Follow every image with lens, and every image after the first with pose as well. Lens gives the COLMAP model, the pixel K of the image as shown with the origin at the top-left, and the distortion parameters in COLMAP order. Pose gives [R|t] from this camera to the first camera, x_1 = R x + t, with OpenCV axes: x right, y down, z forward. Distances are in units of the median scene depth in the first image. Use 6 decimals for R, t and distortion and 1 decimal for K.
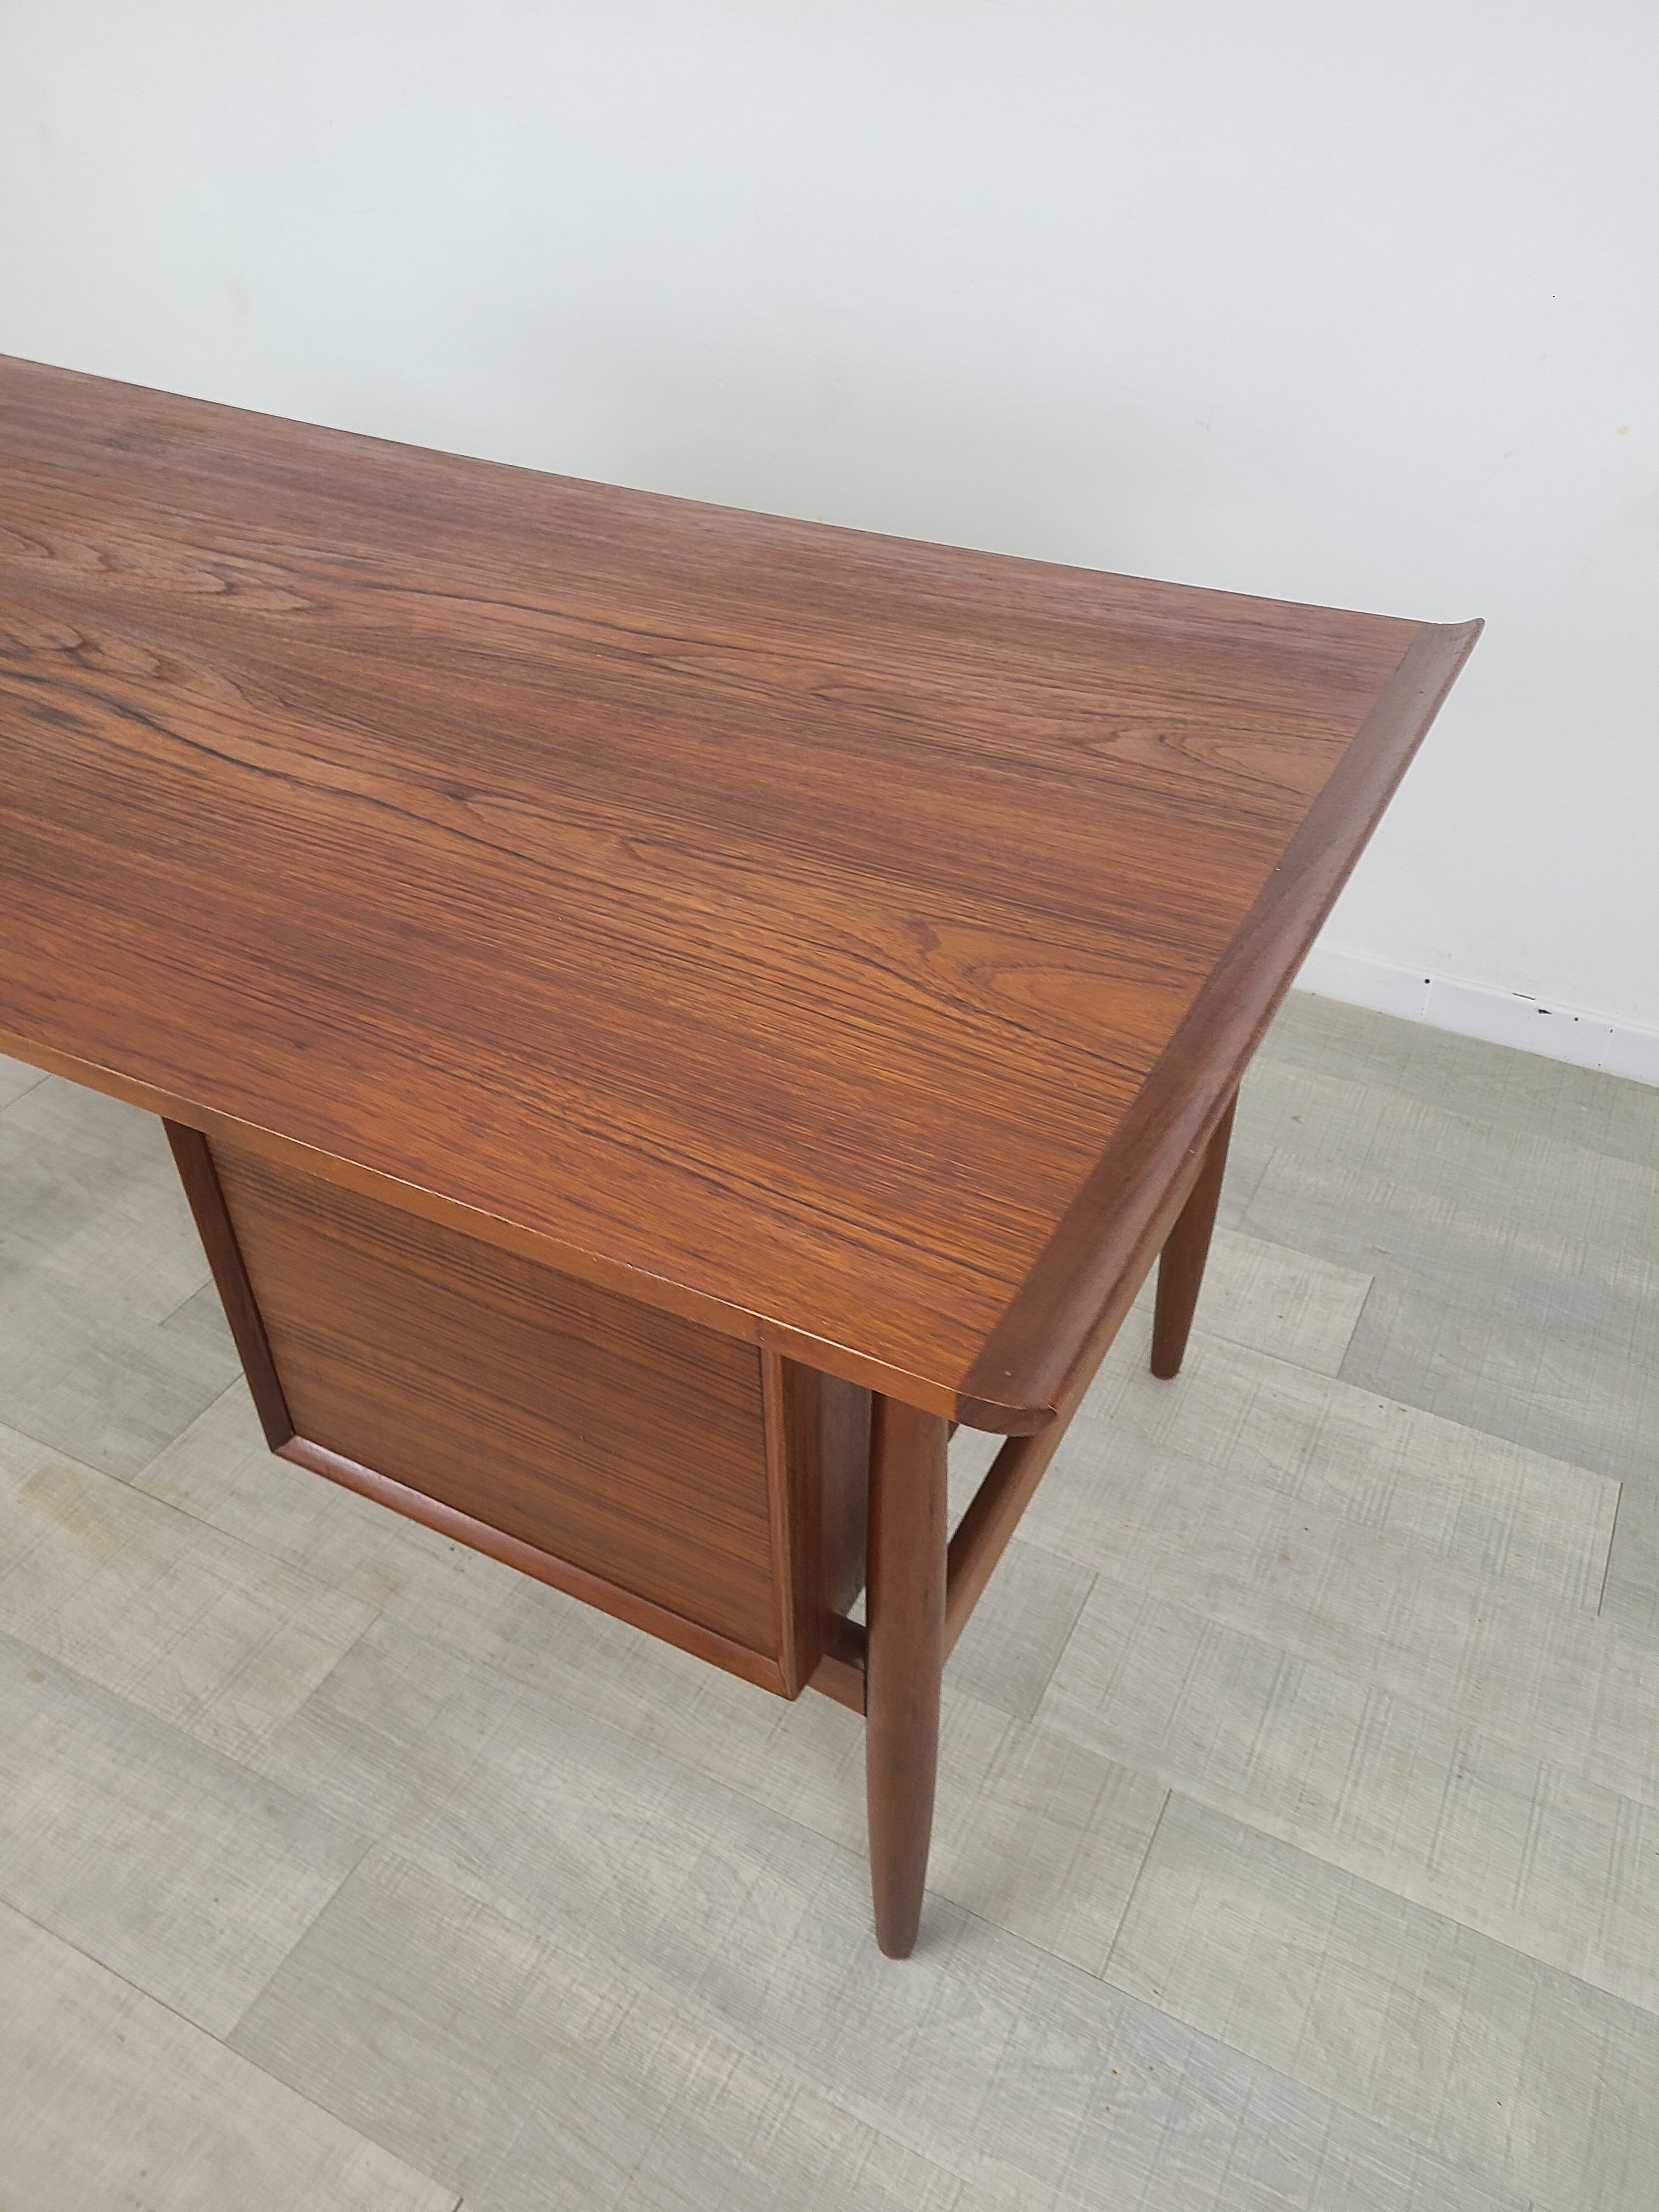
lens RADIAL K [[1690.1, 0, 841.0], [0, 1690.1, 1046.8], [0, 0, 1]] dist [0.035152, -0.032169]
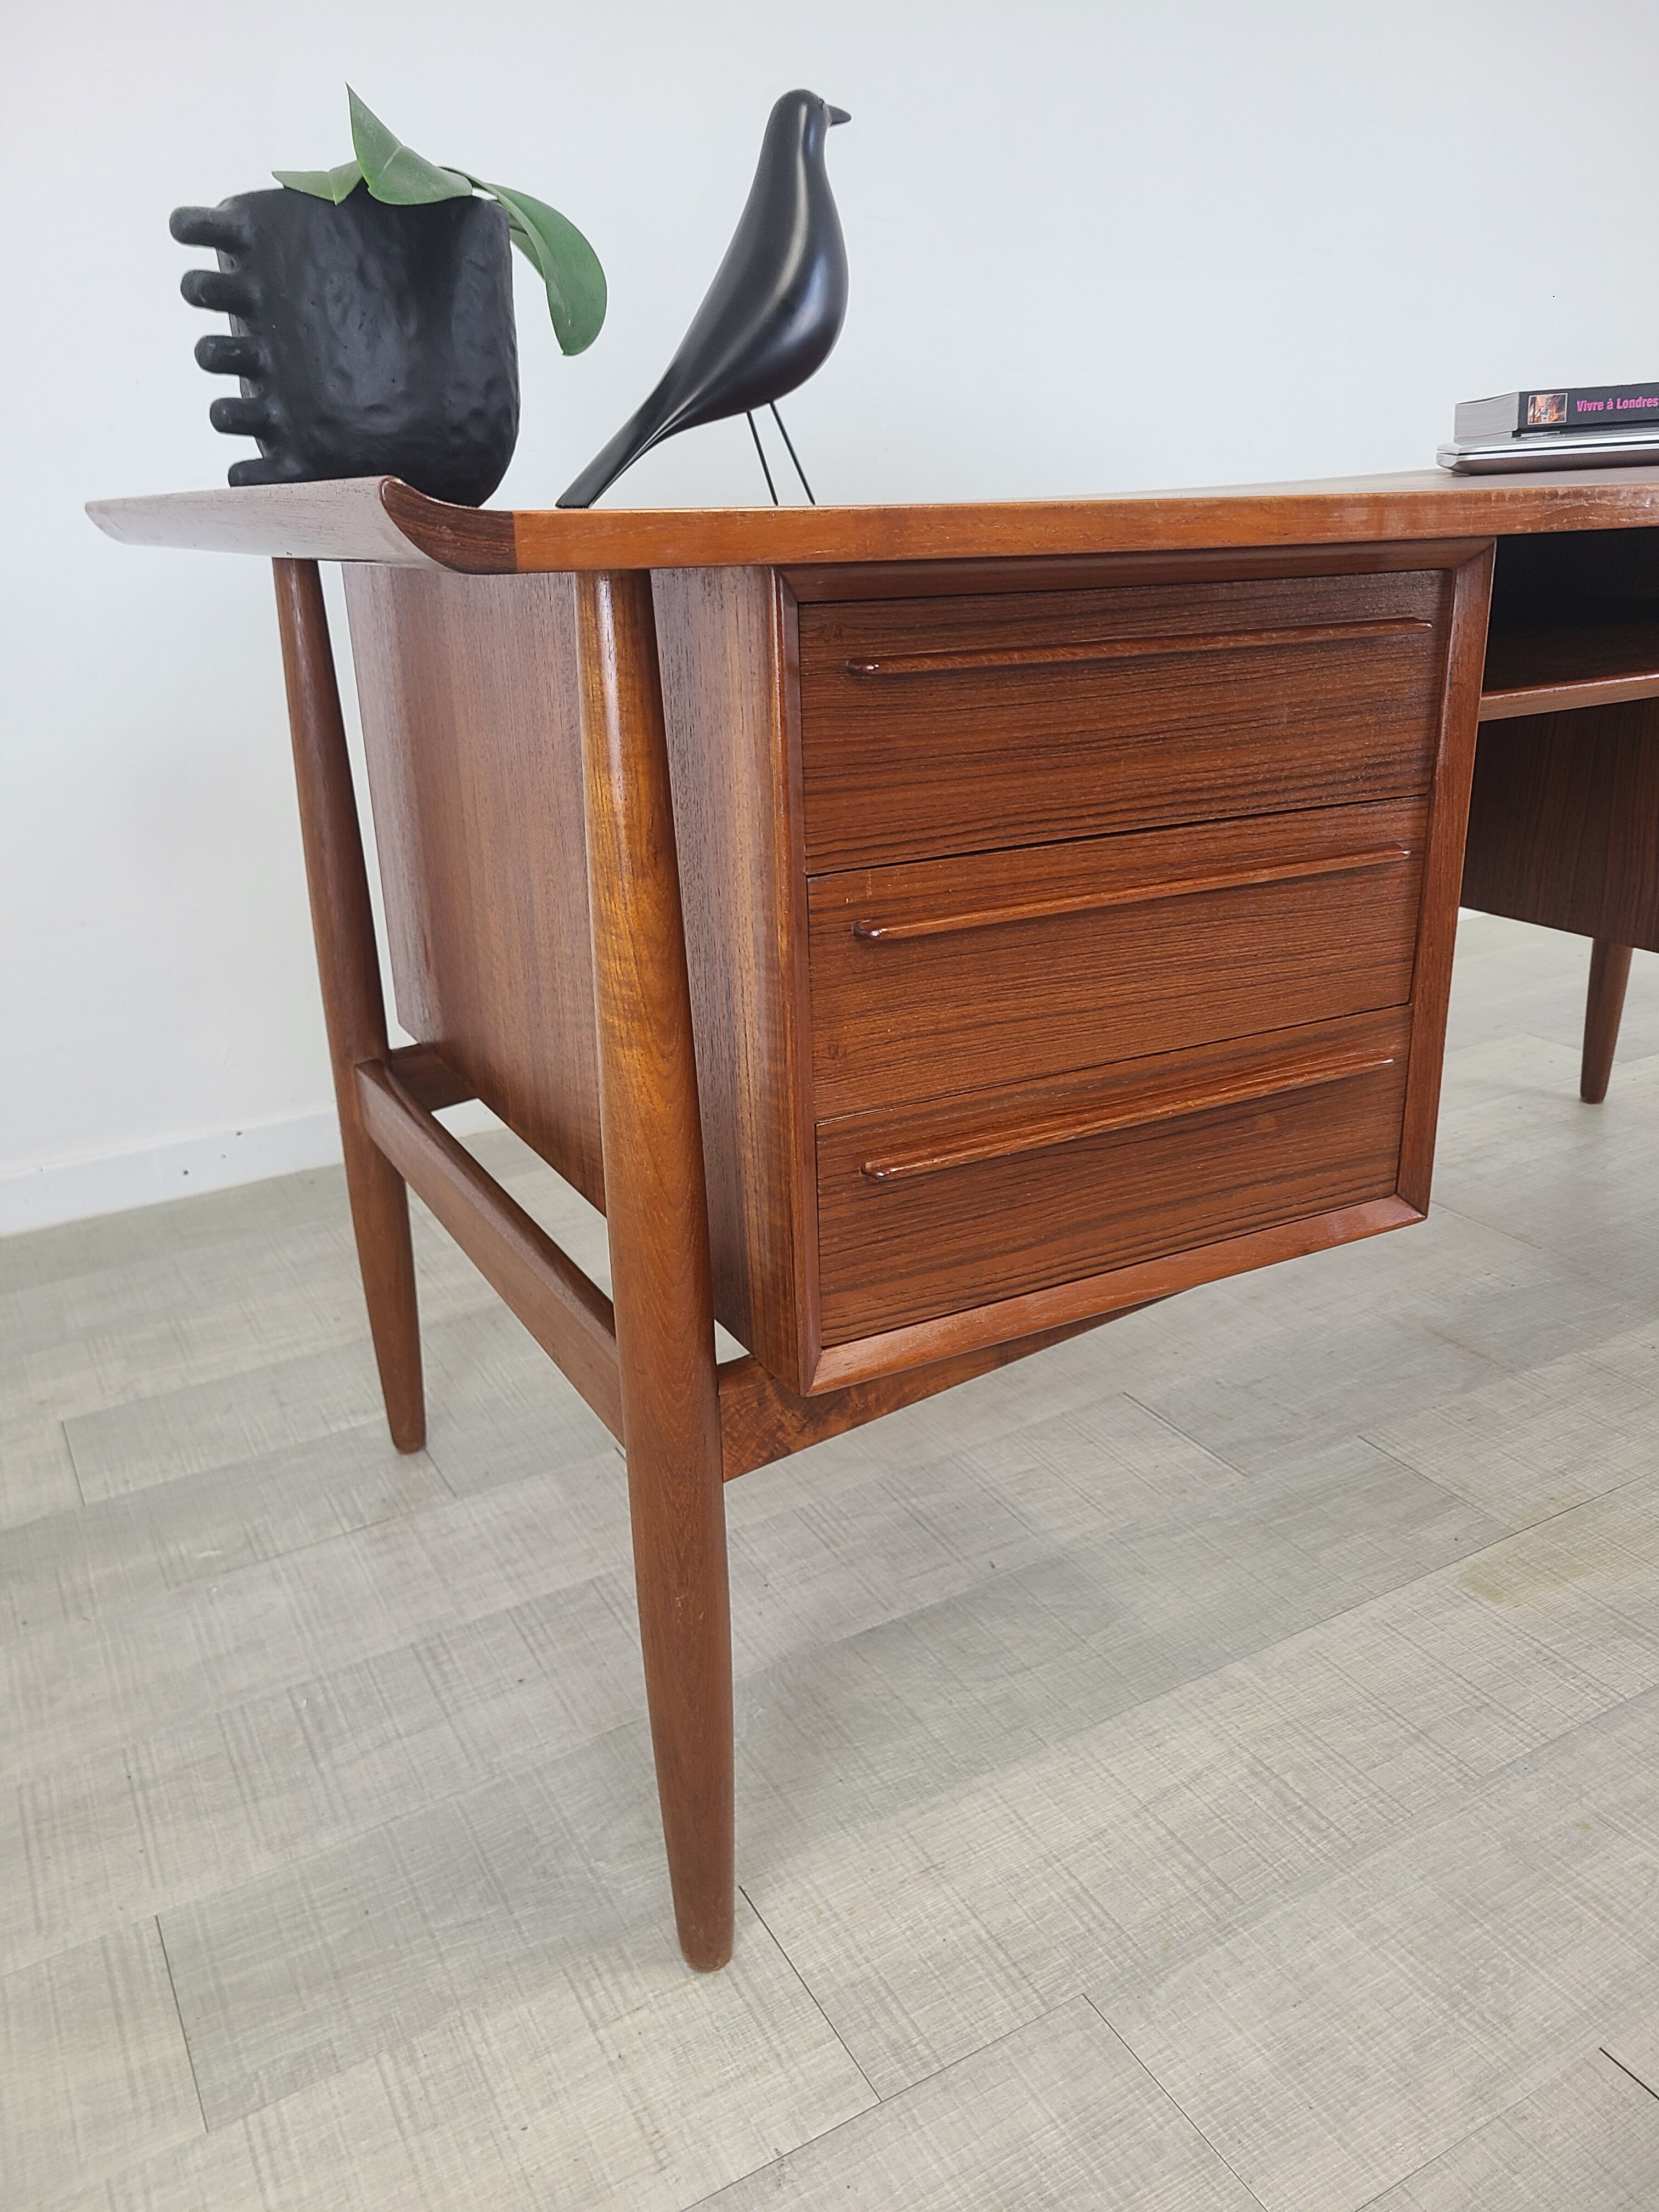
lens RADIAL K [[1690.1, 0, 811.9], [0, 1690.1, 1097.0], [0, 0, 1]] dist [0.035152, -0.032169]
pose [[0.556011, -0.307602, 0.772161, -1.412247], [0.537917, 0.841382, -0.052161, -0.070832], [-0.633638, 0.444361, 0.633283, 0.725966]]
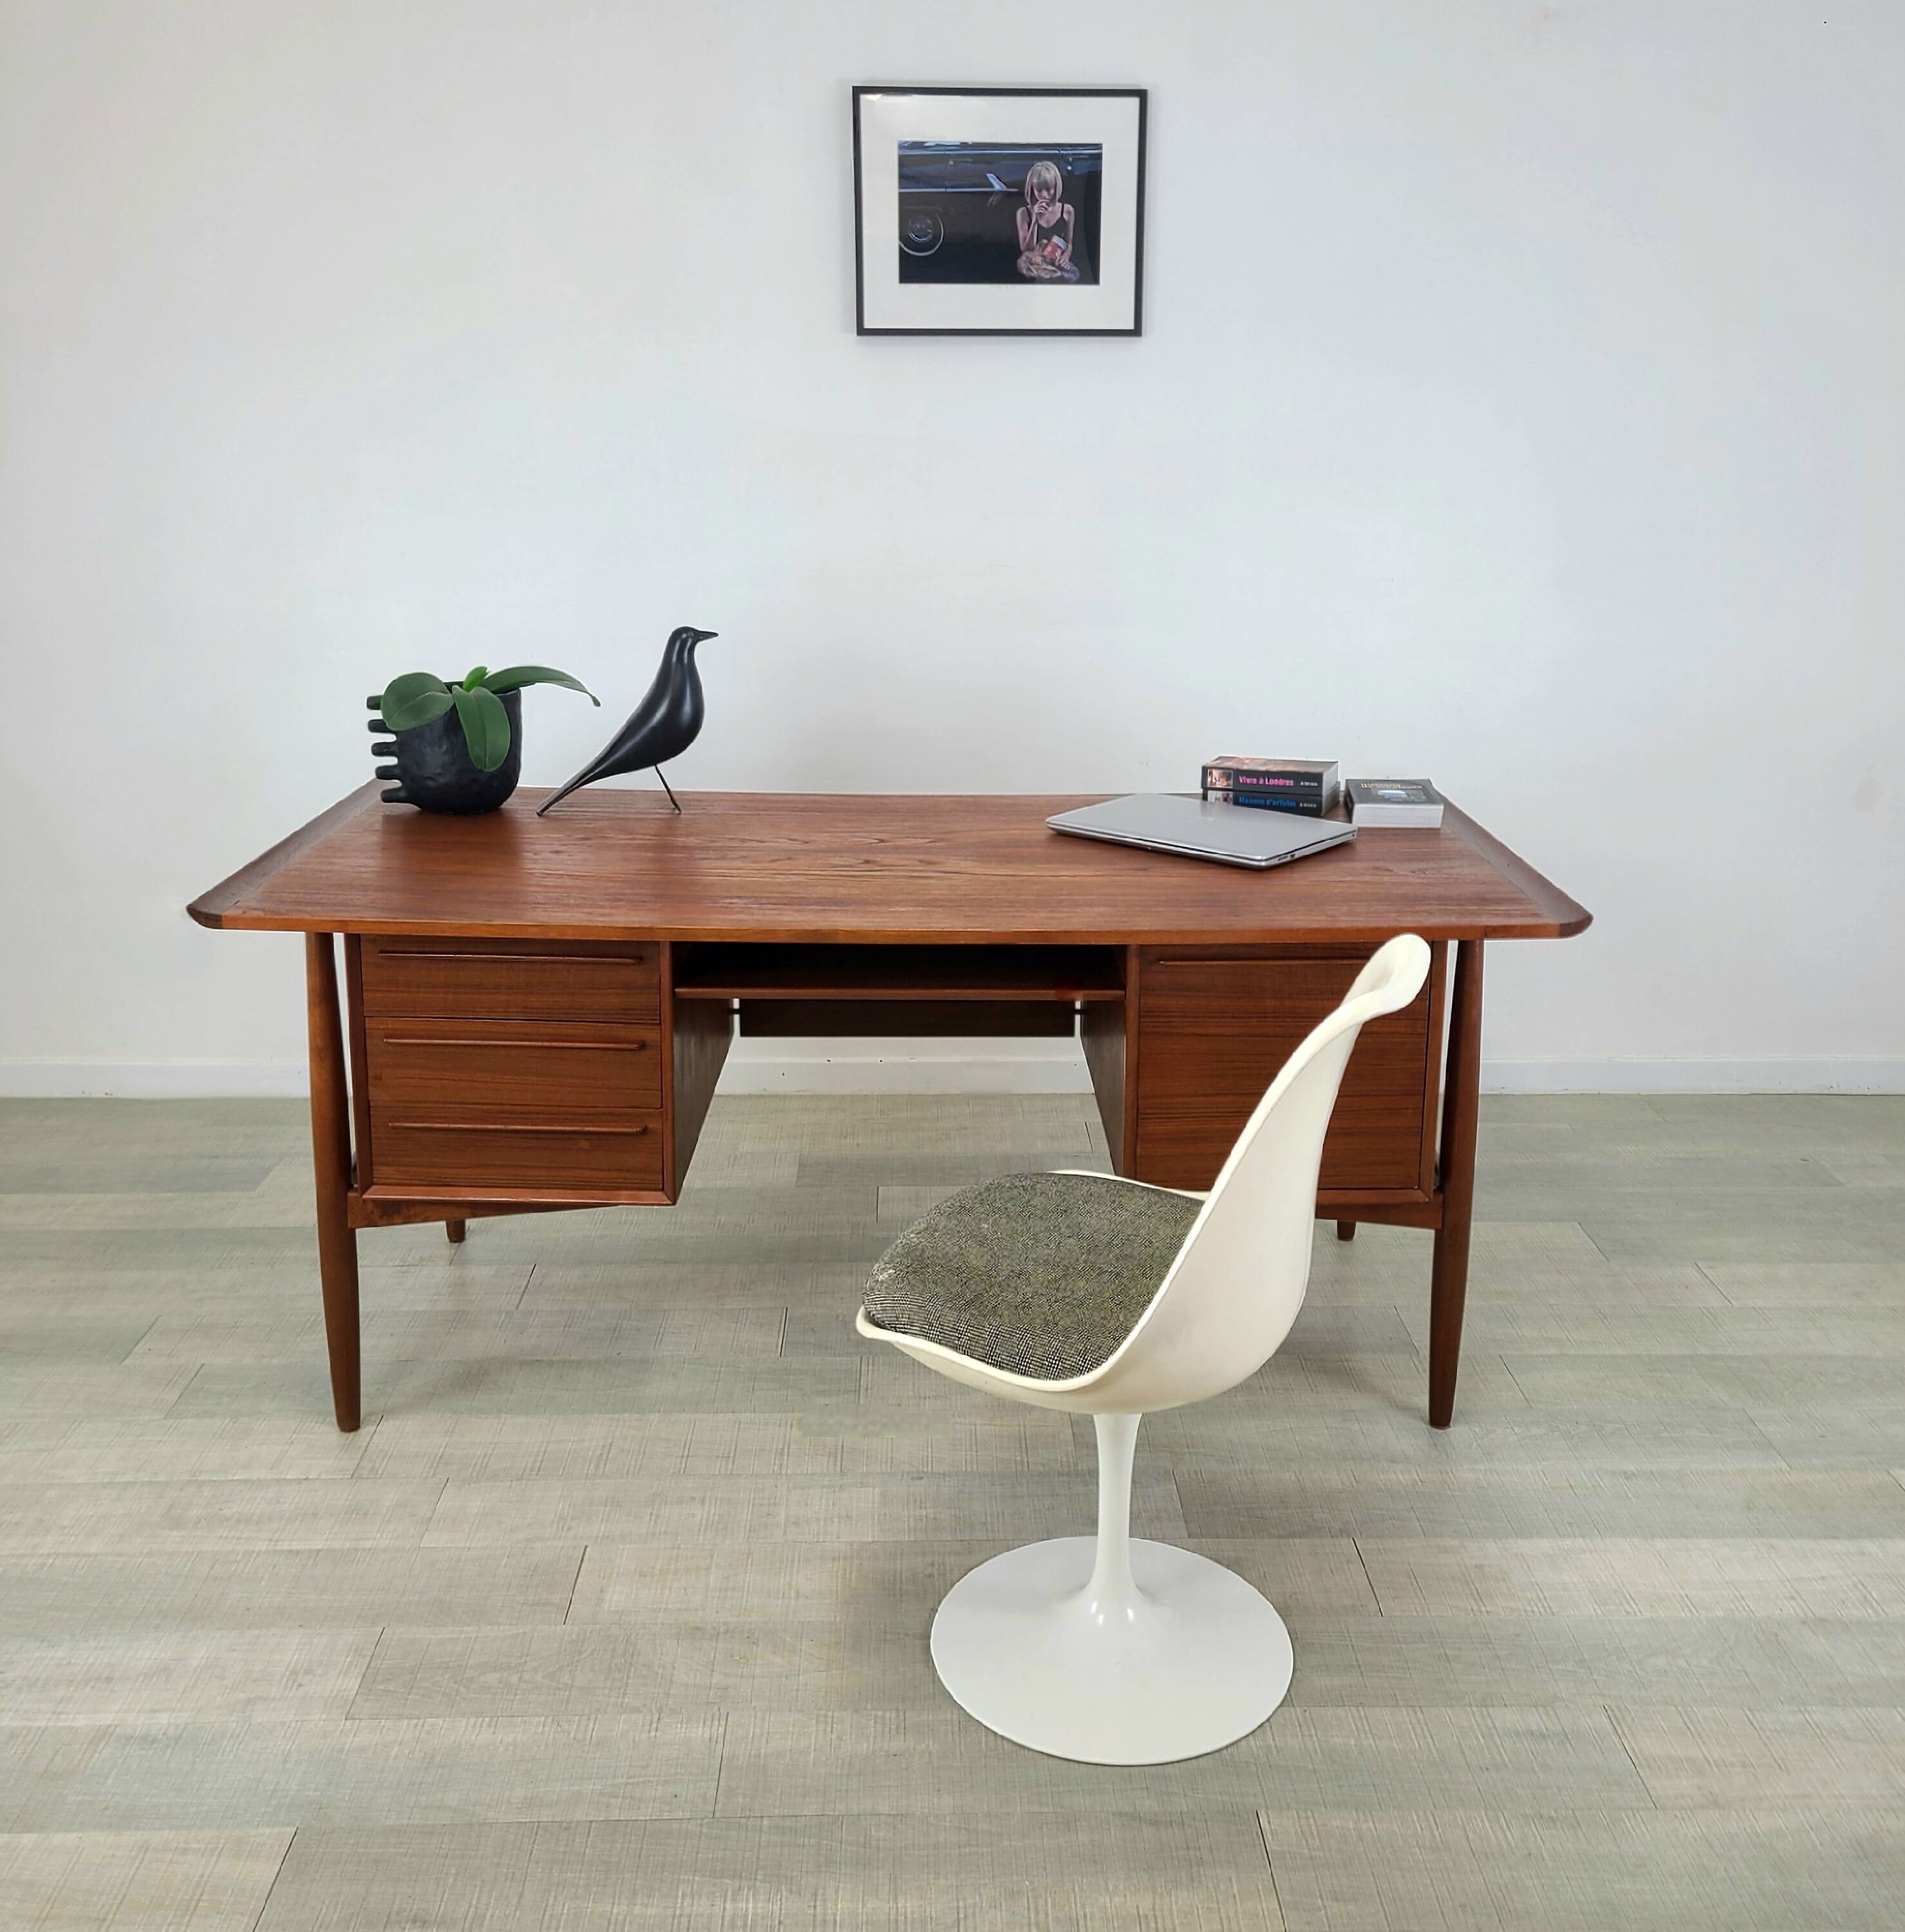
lens RADIAL K [[1989.6, 0, 962.7], [0, 1989.6, 898.2], [0, 0, 1]] dist [0.028800, 0.000000]
pose [[0.876898, -0.116572, 0.466326, -1.341159], [0.287338, 0.904854, -0.314127, 0.514904], [-0.385338, 0.409451, 0.826961, -0.840872]]
